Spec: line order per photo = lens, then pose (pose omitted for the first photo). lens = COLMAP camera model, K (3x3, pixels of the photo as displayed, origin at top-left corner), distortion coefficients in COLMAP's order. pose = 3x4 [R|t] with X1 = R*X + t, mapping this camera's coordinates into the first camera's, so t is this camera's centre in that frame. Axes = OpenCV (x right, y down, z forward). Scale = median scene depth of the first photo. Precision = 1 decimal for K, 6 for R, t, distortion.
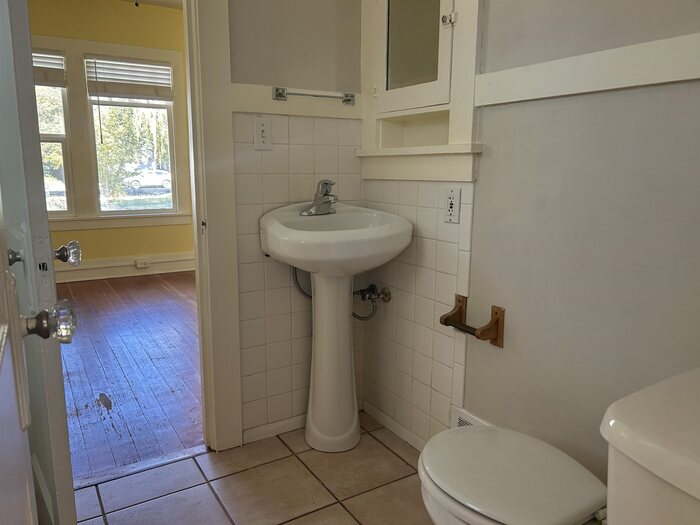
lens RADIAL K [[531.7, 0, 351.8], [0, 531.7, 261.6], [0, 0, 1]] dist [0.007911, 0.000538]
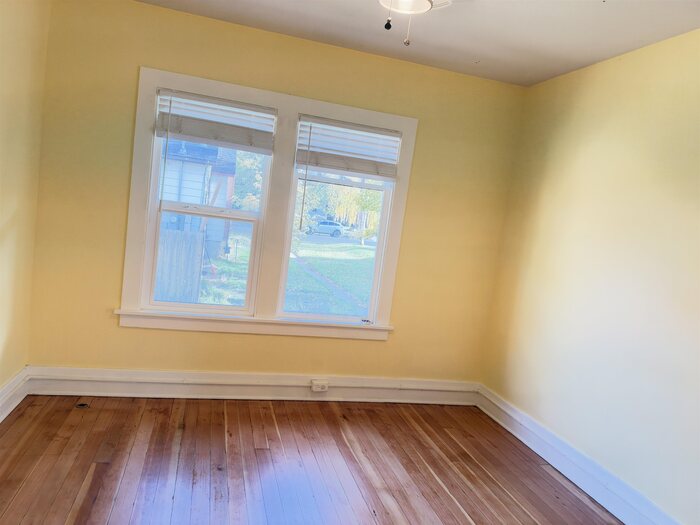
lens RADIAL K [[492.5, 0, 348.1], [0, 492.5, 262.7], [0, 0, 1]] dist [0.028403, -0.003355]
pose [[0.952351, 0.137236, -0.272386, -0.195414], [-0.164373, 0.983202, -0.079337, -0.124299], [0.256922, 0.120330, 0.958912, 0.332524]]
